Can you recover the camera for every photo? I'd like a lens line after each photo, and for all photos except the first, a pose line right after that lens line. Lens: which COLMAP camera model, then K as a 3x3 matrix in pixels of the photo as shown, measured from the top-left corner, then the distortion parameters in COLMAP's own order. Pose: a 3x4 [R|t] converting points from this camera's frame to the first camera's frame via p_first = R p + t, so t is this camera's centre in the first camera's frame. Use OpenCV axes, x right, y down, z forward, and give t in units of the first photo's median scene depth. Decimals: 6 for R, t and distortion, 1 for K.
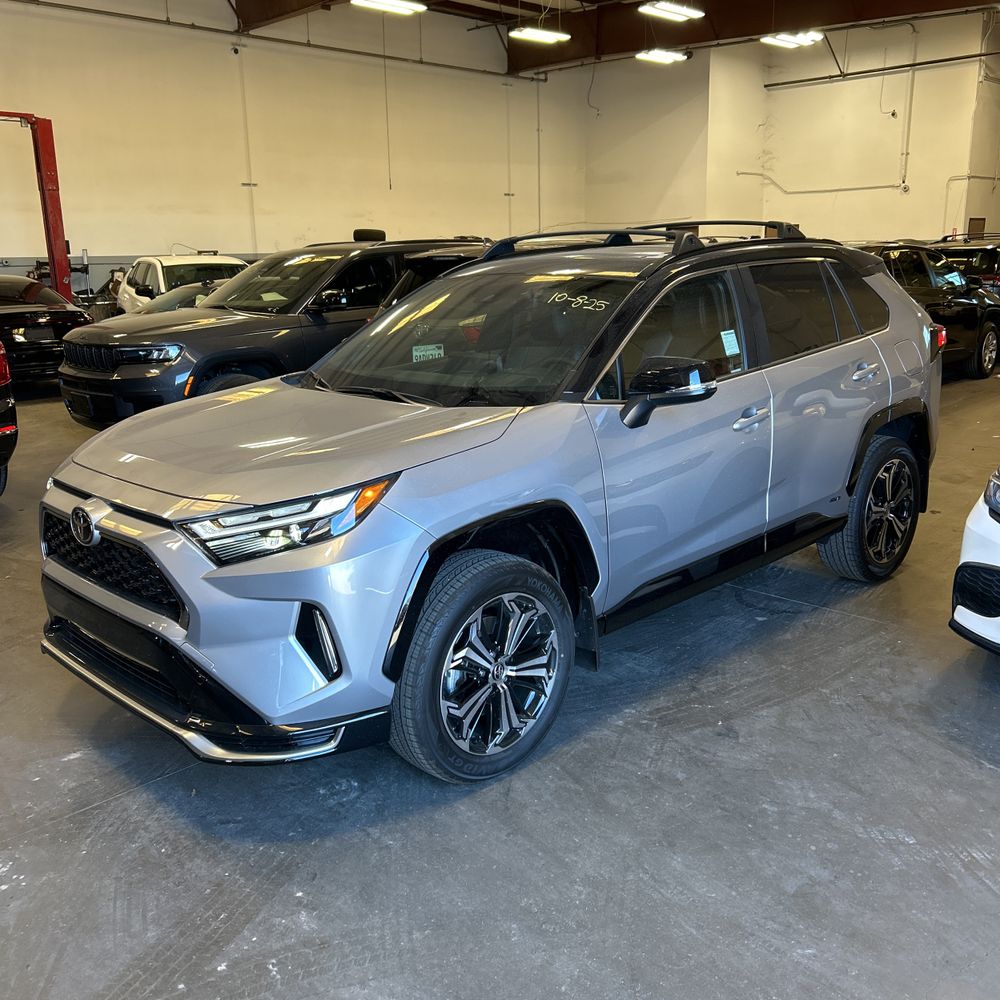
lens RADIAL K [[1009.9, 0, 502.6], [0, 1009.9, 478.0], [0, 0, 1]] dist [0.072845, -0.129831]
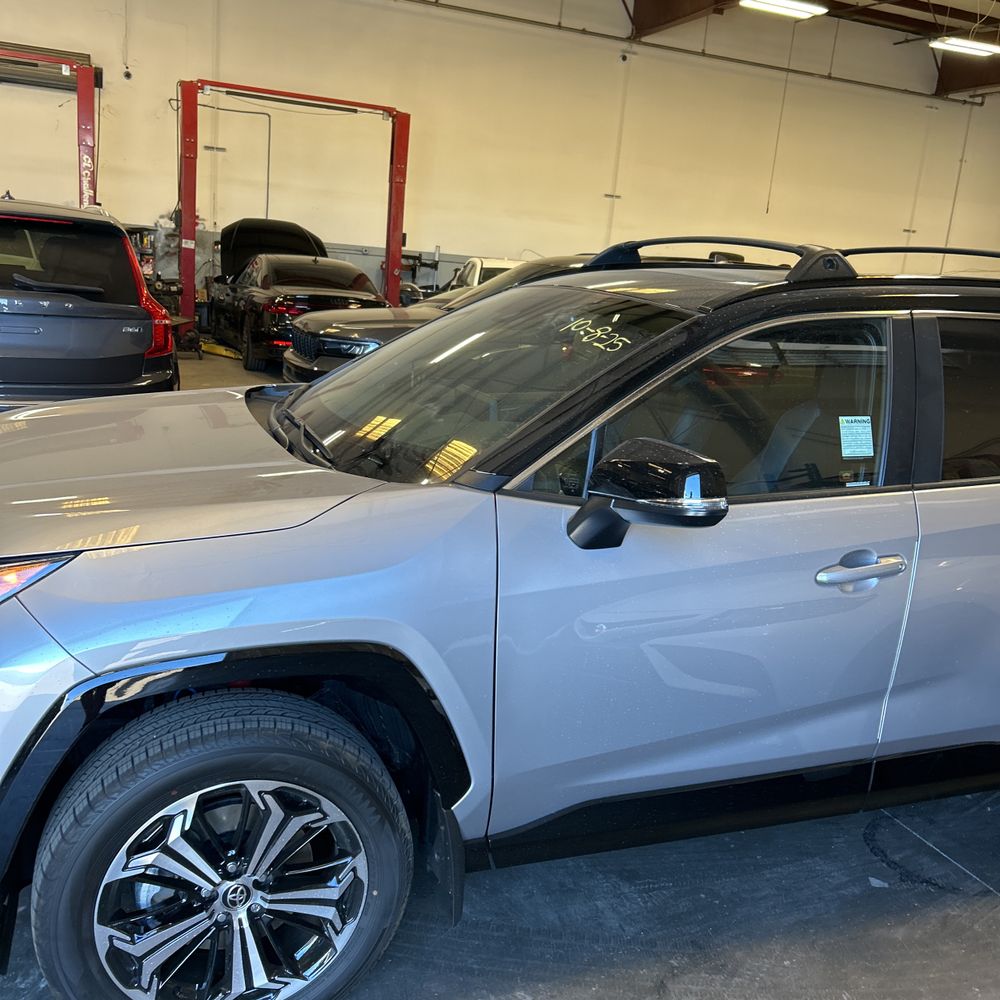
lens RADIAL K [[1016.9, 0, 490.3], [0, 1016.9, 493.2], [0, 0, 1]] dist [0.012371, 0.007752]
pose [[0.912103, 0.182641, -0.367029, 0.277250], [-0.186313, 0.982153, 0.025733, -0.082928], [0.365179, 0.044911, 0.929853, 0.399174]]
